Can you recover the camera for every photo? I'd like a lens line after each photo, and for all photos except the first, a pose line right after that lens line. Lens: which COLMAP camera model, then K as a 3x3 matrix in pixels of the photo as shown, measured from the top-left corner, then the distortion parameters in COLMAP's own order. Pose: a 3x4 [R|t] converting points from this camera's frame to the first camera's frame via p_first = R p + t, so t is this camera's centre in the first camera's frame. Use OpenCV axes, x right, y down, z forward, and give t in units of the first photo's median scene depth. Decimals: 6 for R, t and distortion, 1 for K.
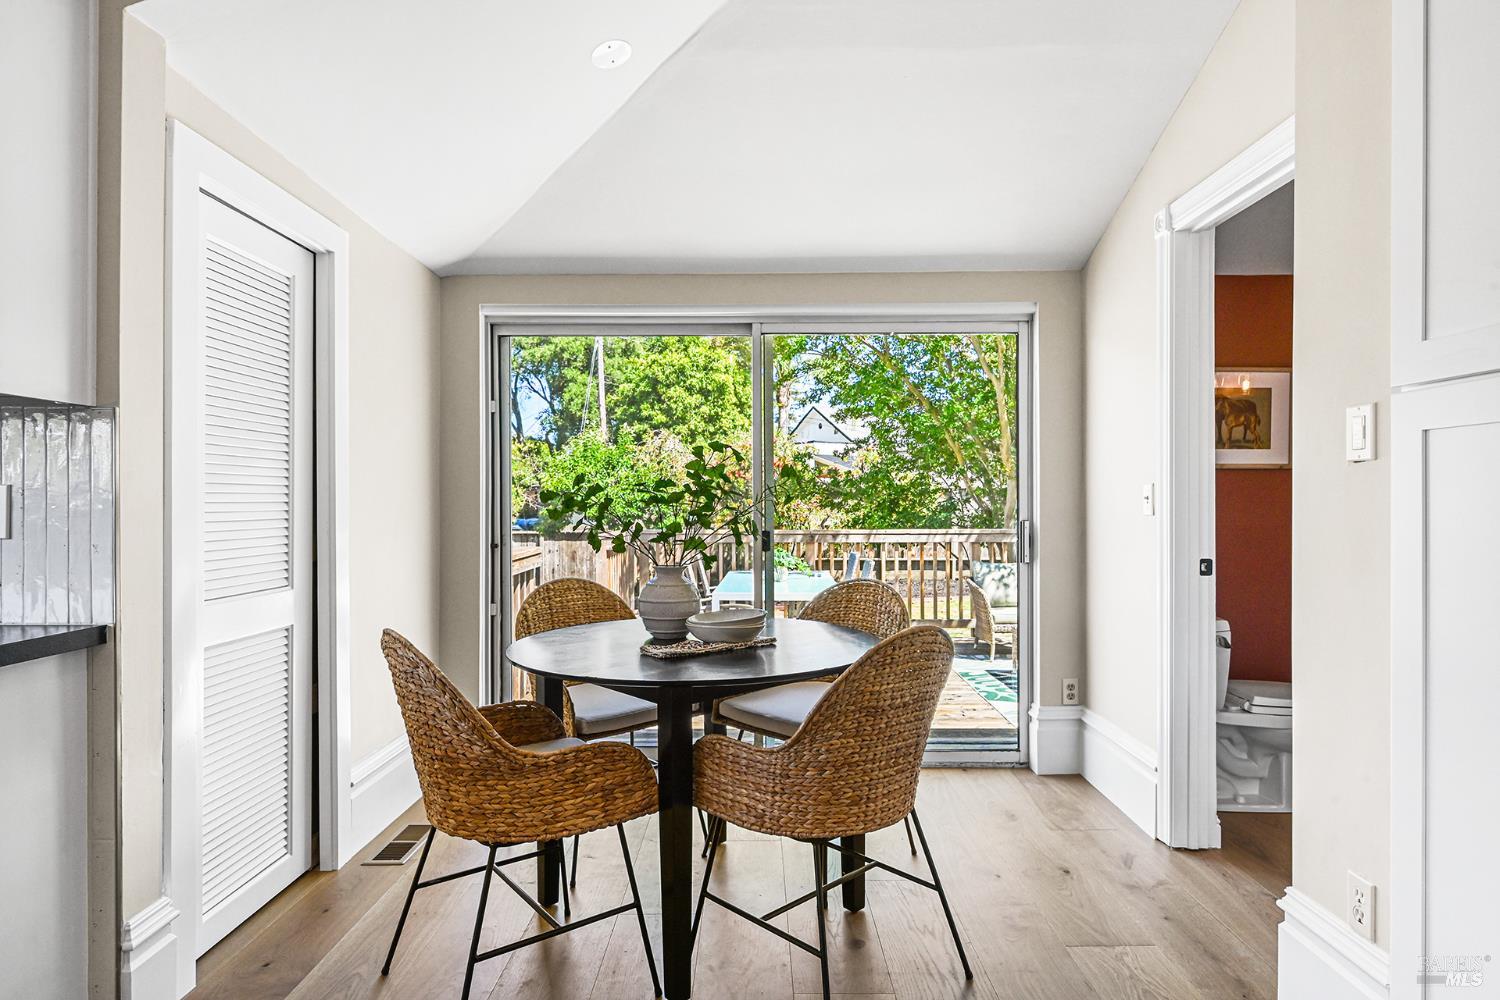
lens RADIAL K [[819.9, 0, 750.0], [0, 819.9, 500.0], [0, 0, 1]] dist [0.001071, -0.000923]
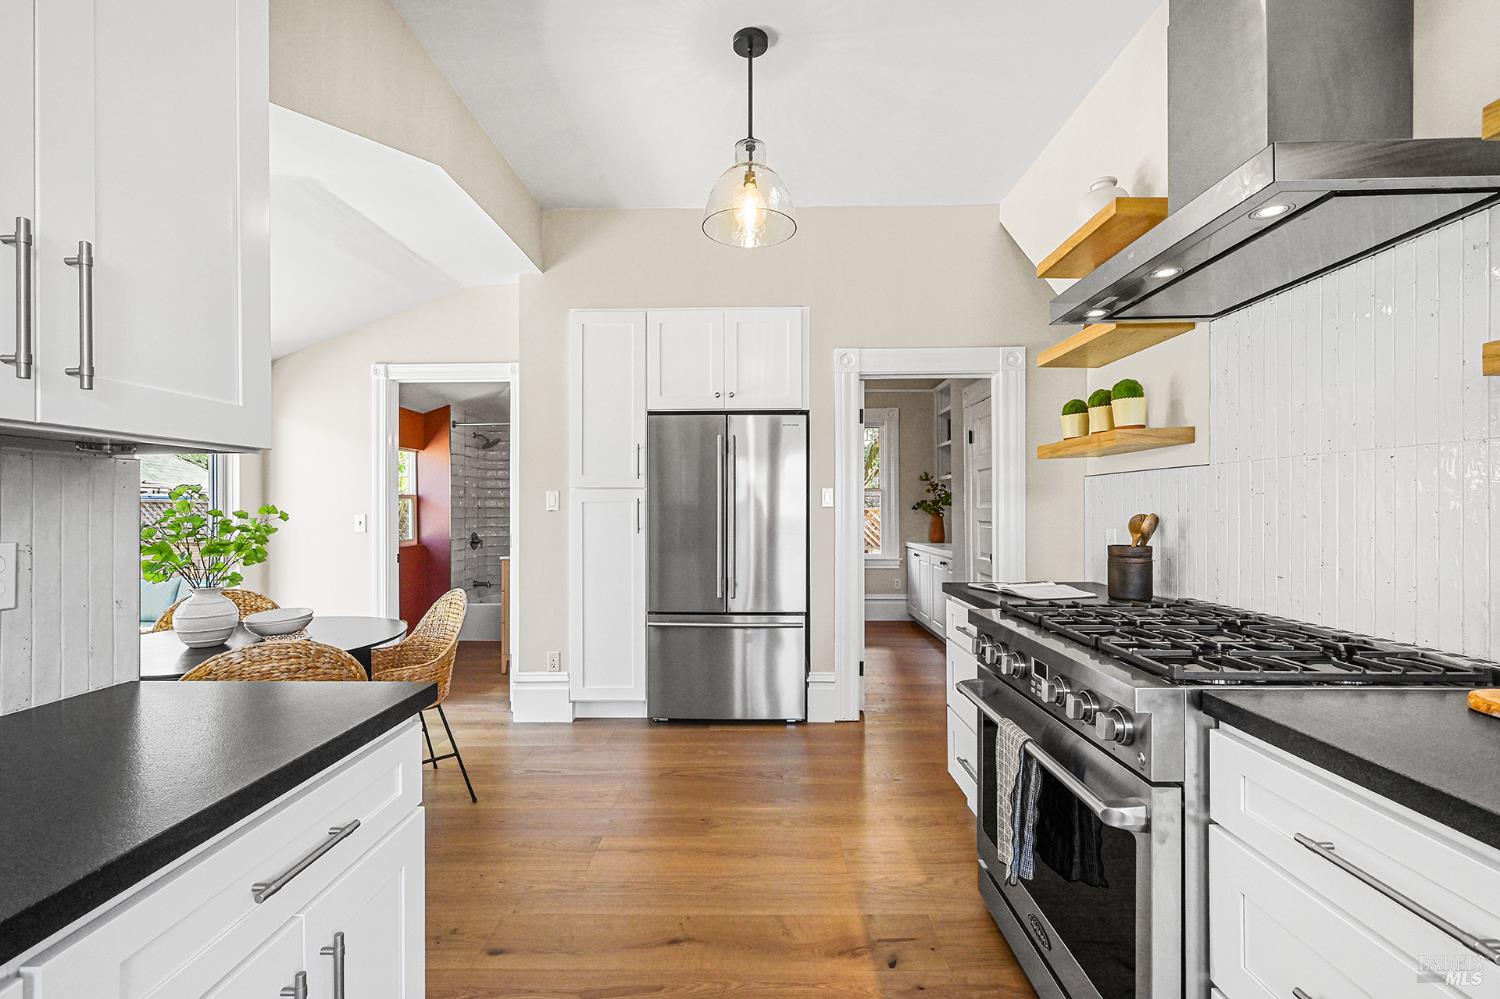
lens RADIAL K [[653.3, 0, 752.6], [0, 653.3, 508.6], [0, 0, 1]] dist [-0.001328, -0.000181]
pose [[0.006085, 0.000345, 0.999981, -0.913102], [0.002675, 0.999996, -0.000361, -0.029510], [-0.999978, 0.002677, 0.006084, 0.154935]]
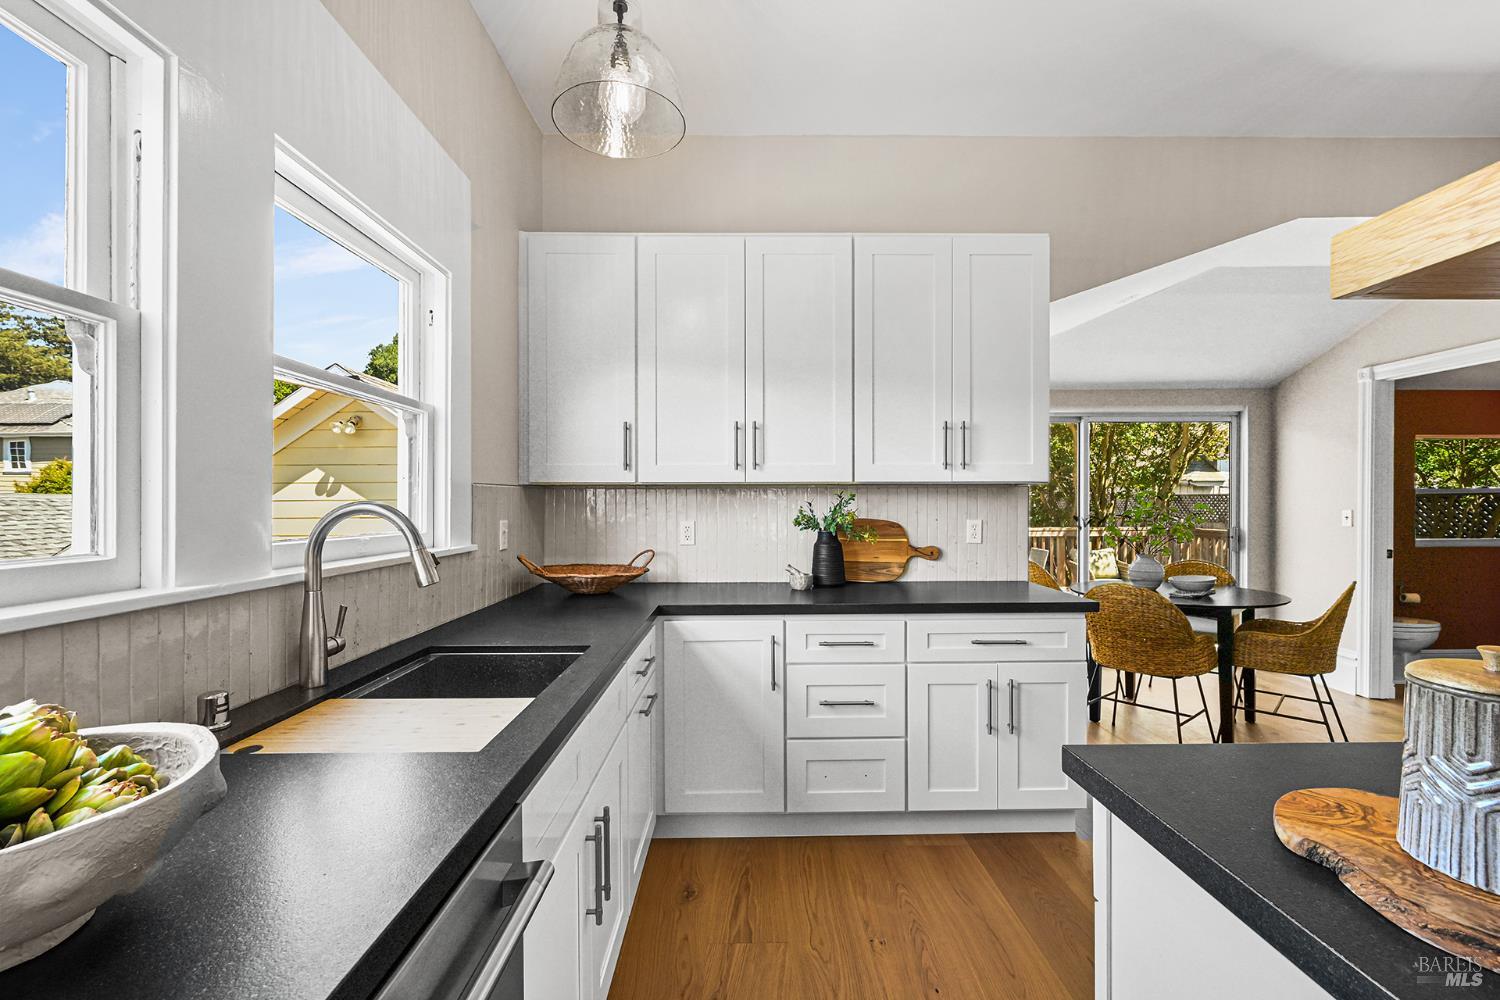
lens RADIAL K [[632.9, 0, 746.2], [0, 632.9, 503.8], [0, 0, 1]] dist [-0.001641, -0.000032]
pose [[0.999840, 0.000470, 0.017884, -0.941244], [-0.000573, 0.999983, 0.005726, -0.042250], [-0.017881, -0.005735, 0.999824, -0.441319]]
